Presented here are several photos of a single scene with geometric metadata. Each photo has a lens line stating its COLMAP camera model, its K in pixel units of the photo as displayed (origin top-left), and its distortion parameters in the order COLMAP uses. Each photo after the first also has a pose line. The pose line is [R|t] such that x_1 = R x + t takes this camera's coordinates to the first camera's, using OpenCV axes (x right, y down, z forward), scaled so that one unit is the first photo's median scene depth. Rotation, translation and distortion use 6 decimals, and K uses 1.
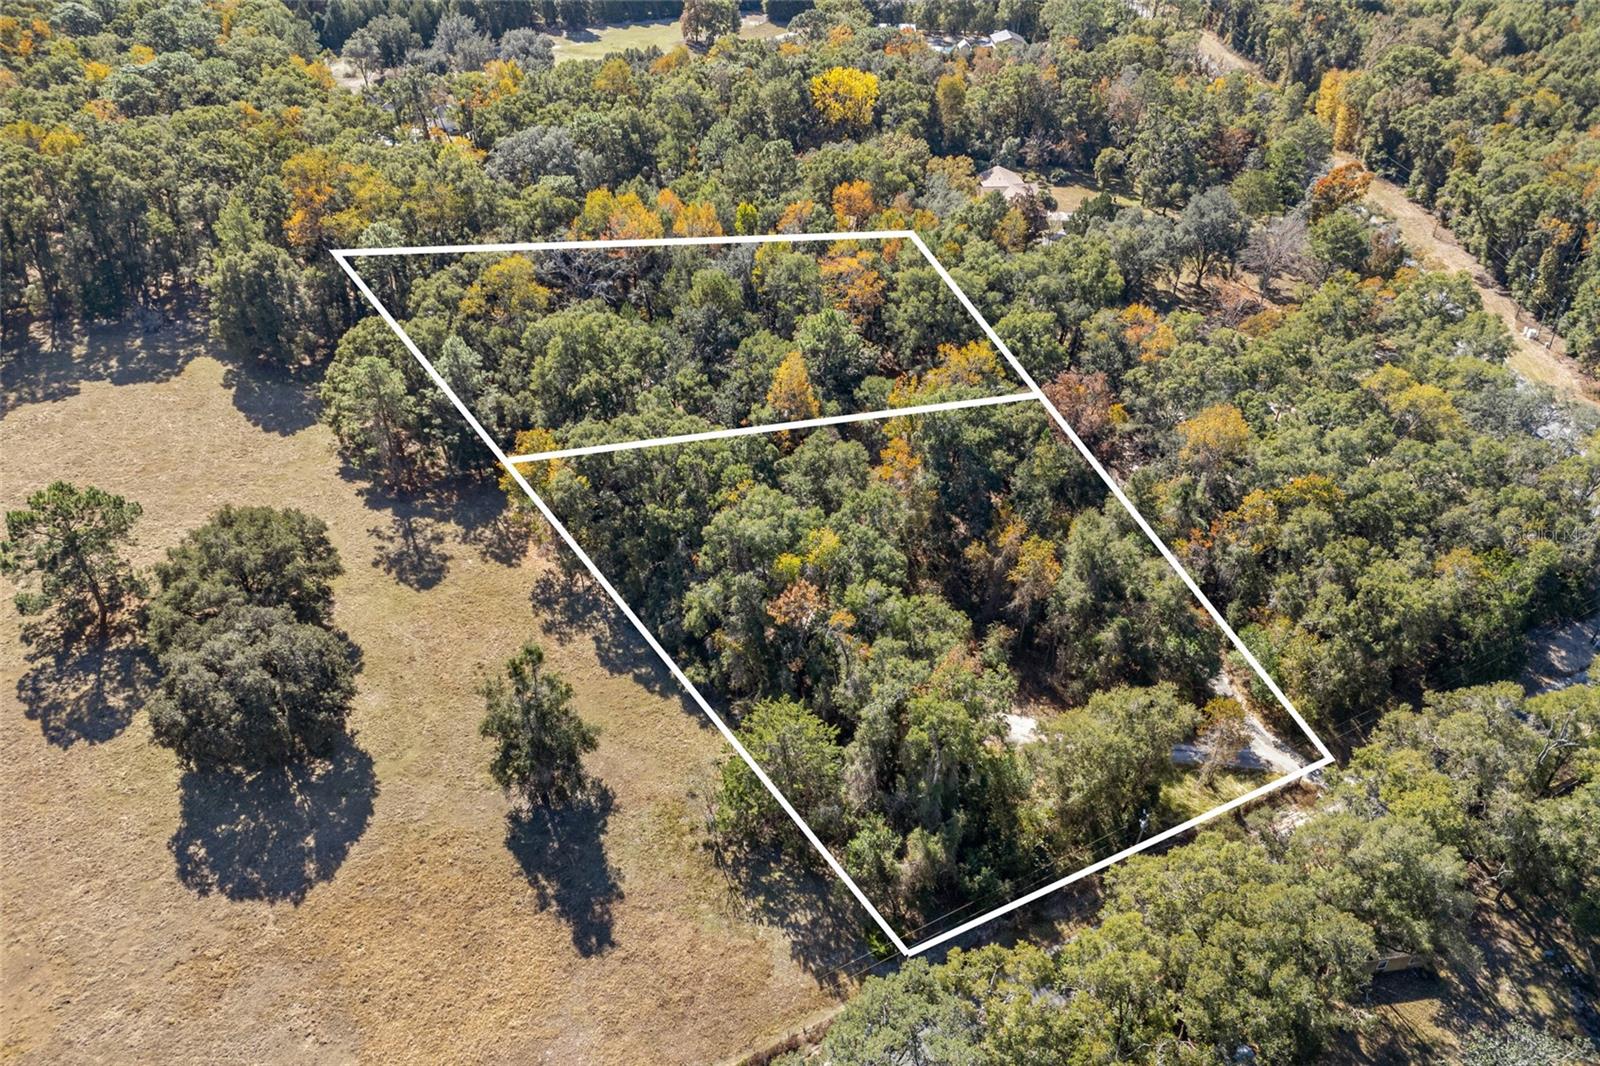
lens RADIAL K [[1175.0, 0, 800.0], [0, 1175.0, 533.0], [0, 0, 1]] dist [0.043293, -0.050242]
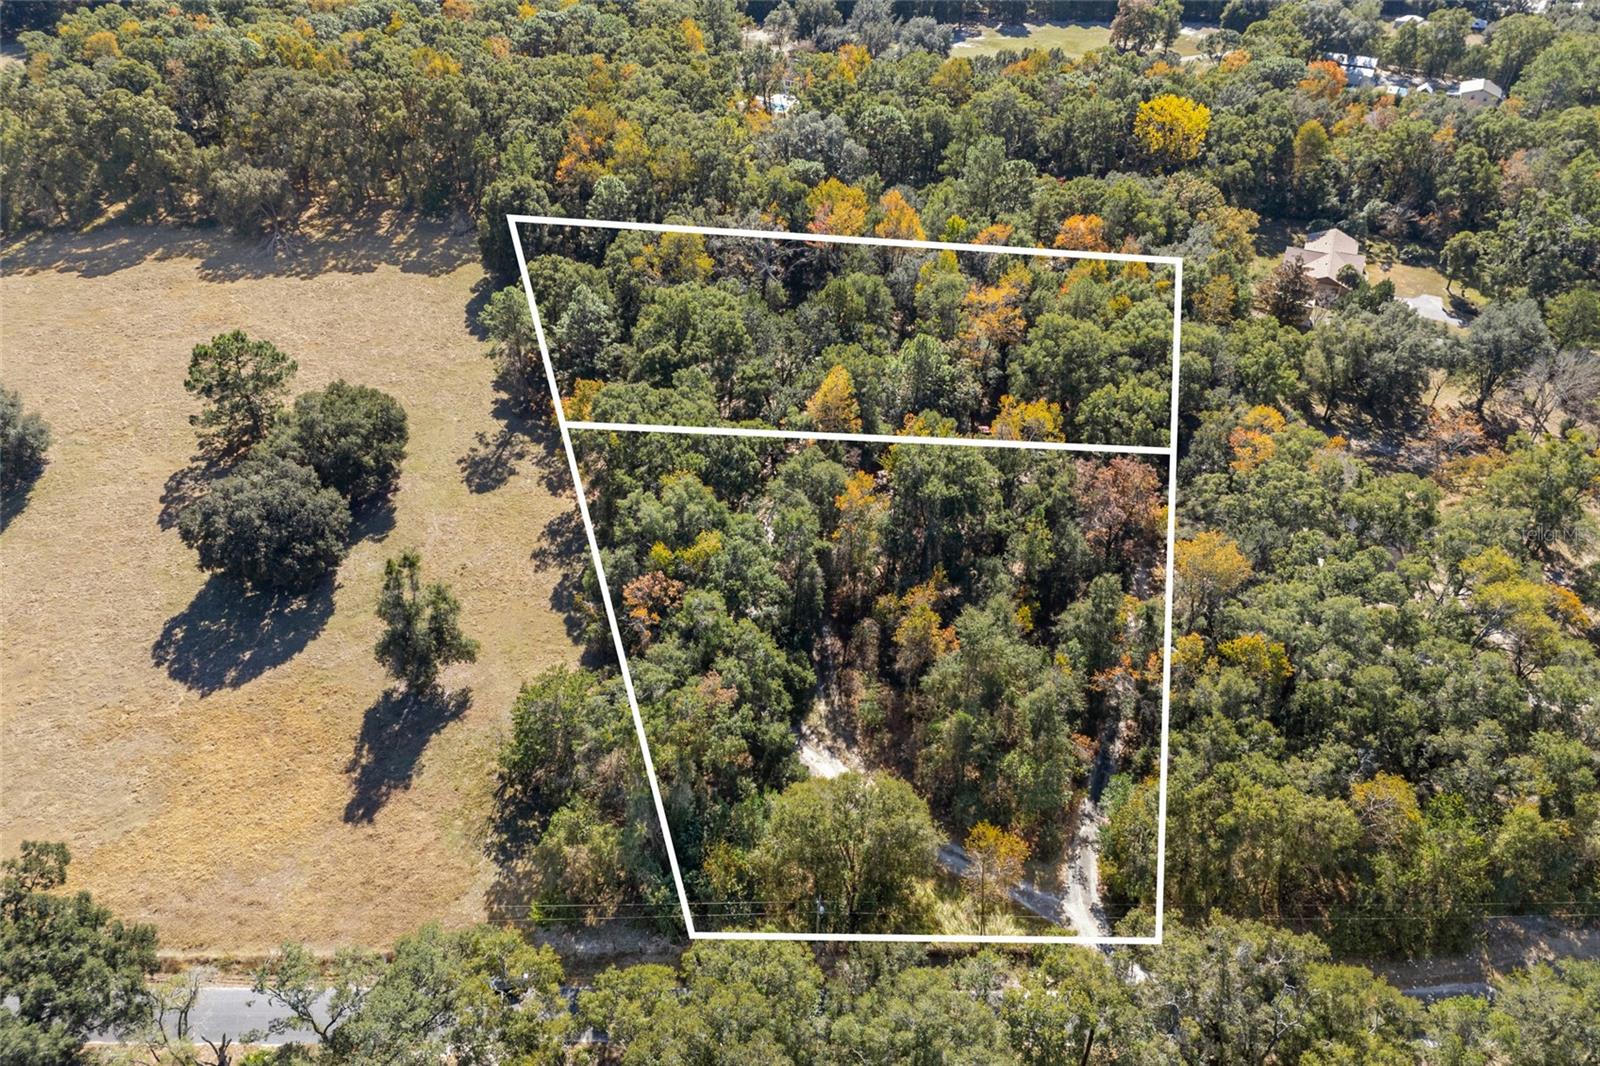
lens RADIAL K [[1175.0, 0, 800.0], [0, 1175.0, 533.0], [0, 0, 1]] dist [0.043293, -0.050242]
pose [[0.878098, 0.280578, -0.387581, 0.456203], [-0.275690, 0.958735, 0.069450, -0.089567], [0.391074, 0.045868, 0.919216, 0.080370]]
